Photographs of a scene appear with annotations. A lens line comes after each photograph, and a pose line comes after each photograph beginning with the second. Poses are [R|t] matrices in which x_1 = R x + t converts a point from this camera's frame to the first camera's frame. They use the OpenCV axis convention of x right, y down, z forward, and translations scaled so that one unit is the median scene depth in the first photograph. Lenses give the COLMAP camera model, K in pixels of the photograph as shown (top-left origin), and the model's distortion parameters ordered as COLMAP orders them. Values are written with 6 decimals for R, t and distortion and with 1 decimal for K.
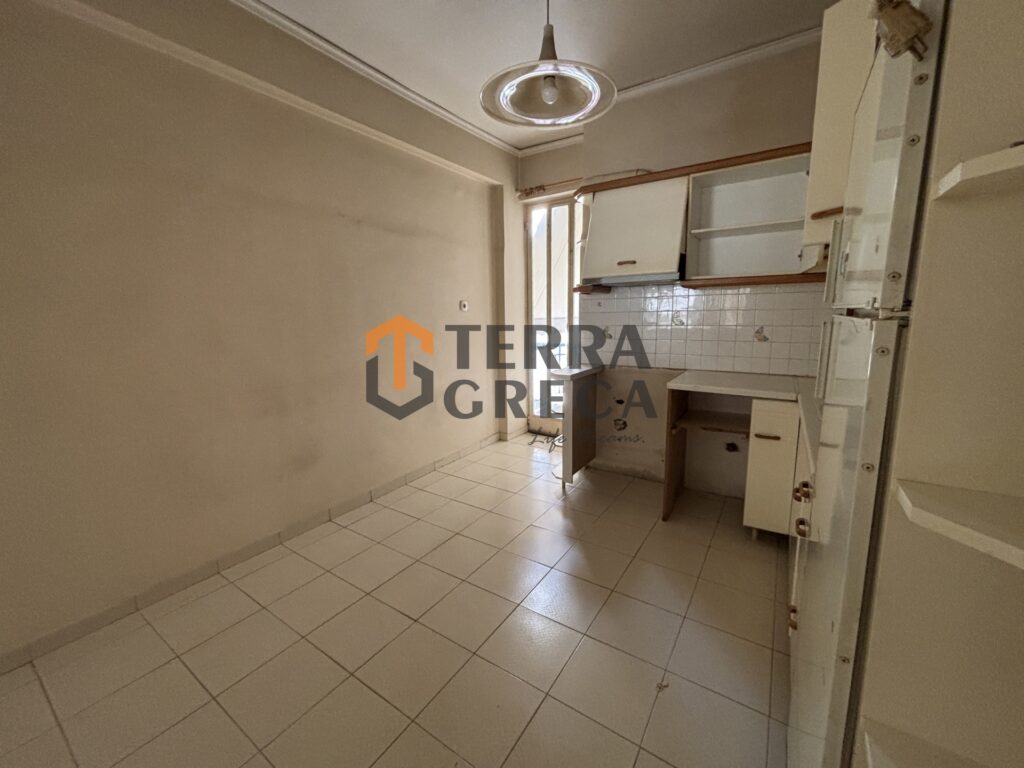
lens RADIAL K [[412.6, 0, 506.5], [0, 412.6, 380.4], [0, 0, 1]] dist [-0.000580, -0.000183]
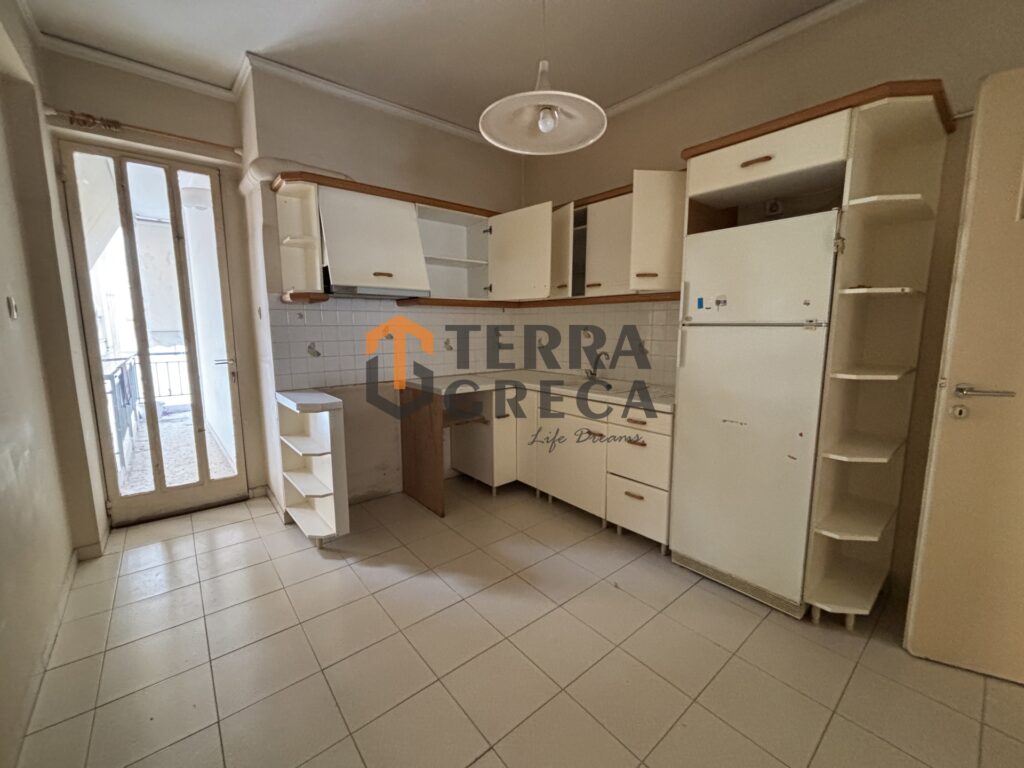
lens RADIAL K [[412.6, 0, 506.5], [0, 412.6, 380.4], [0, 0, 1]] dist [-0.000580, -0.000183]
pose [[0.290162, -0.112305, 0.950365, -0.494636], [0.158111, 0.985068, 0.068132, -0.053361], [-0.943826, 0.130494, 0.303586, 0.414065]]
